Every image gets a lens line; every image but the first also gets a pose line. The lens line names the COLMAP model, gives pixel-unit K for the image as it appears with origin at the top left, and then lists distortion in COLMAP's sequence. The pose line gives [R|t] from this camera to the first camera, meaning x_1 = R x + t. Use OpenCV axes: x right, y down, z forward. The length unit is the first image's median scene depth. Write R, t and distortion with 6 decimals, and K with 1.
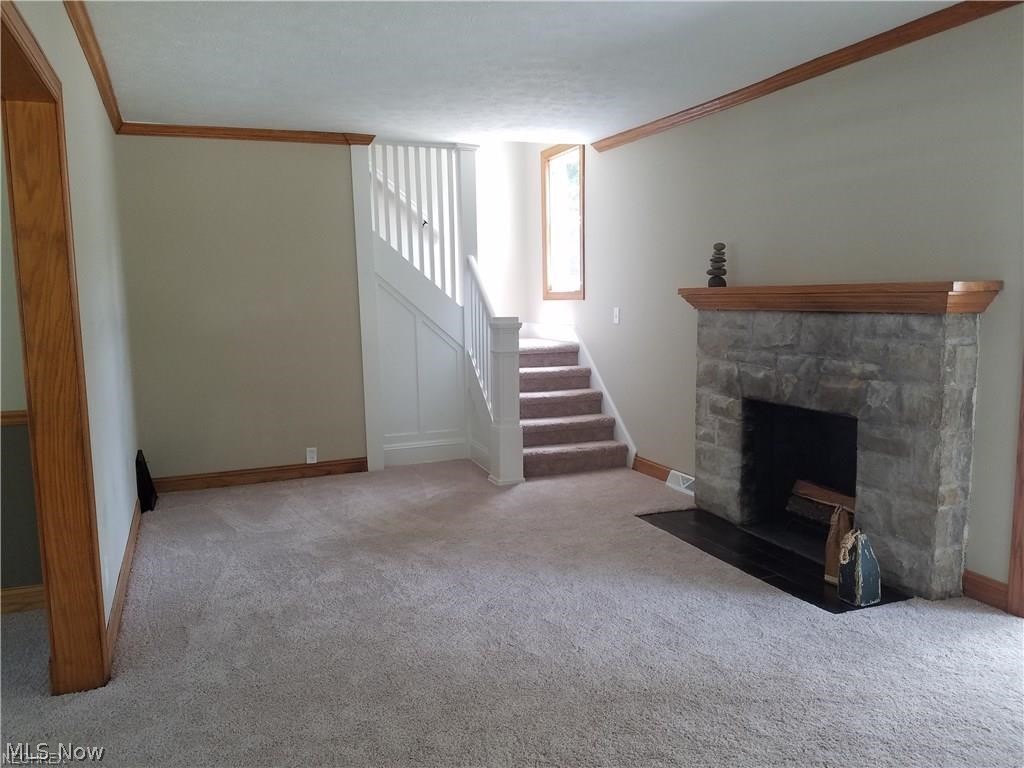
lens RADIAL K [[793.5, 0, 512.0], [0, 793.5, 384.0], [0, 0, 1]] dist [0.289604, -0.545076]
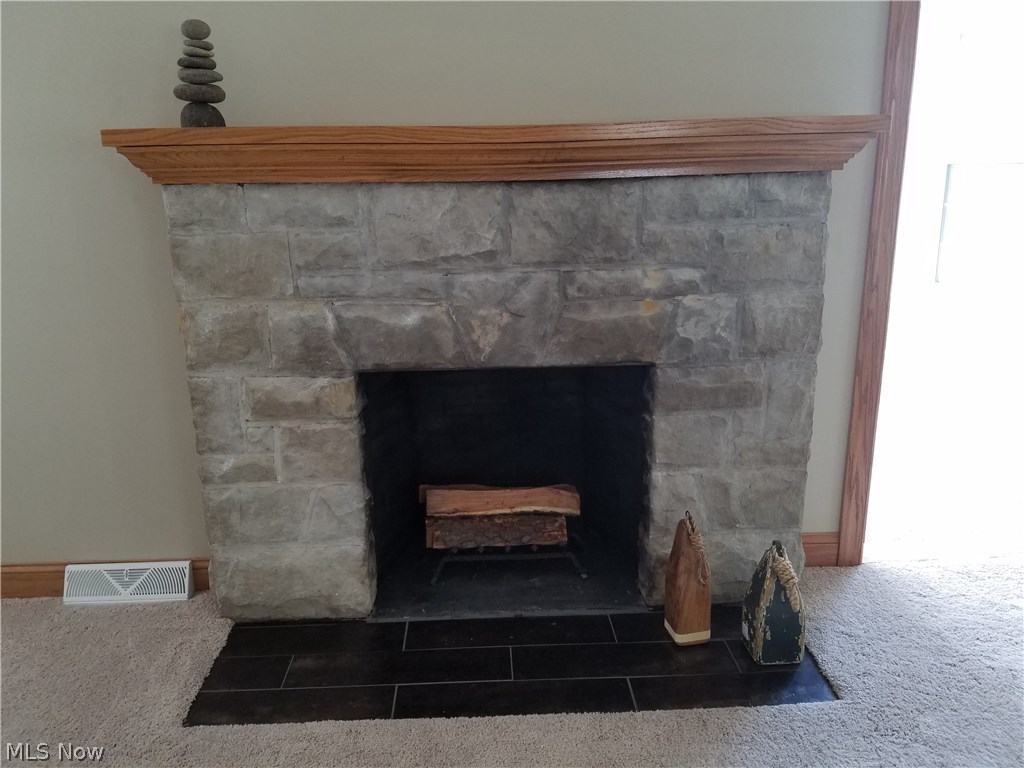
lens RADIAL K [[793.5, 0, 512.0], [0, 793.5, 384.0], [0, 0, 1]] dist [0.289604, -0.545076]
pose [[0.347229, -0.249958, 0.903855, -0.114030], [0.122535, 0.967653, 0.220527, -0.068454], [-0.929740, 0.034181, 0.366626, 0.719889]]
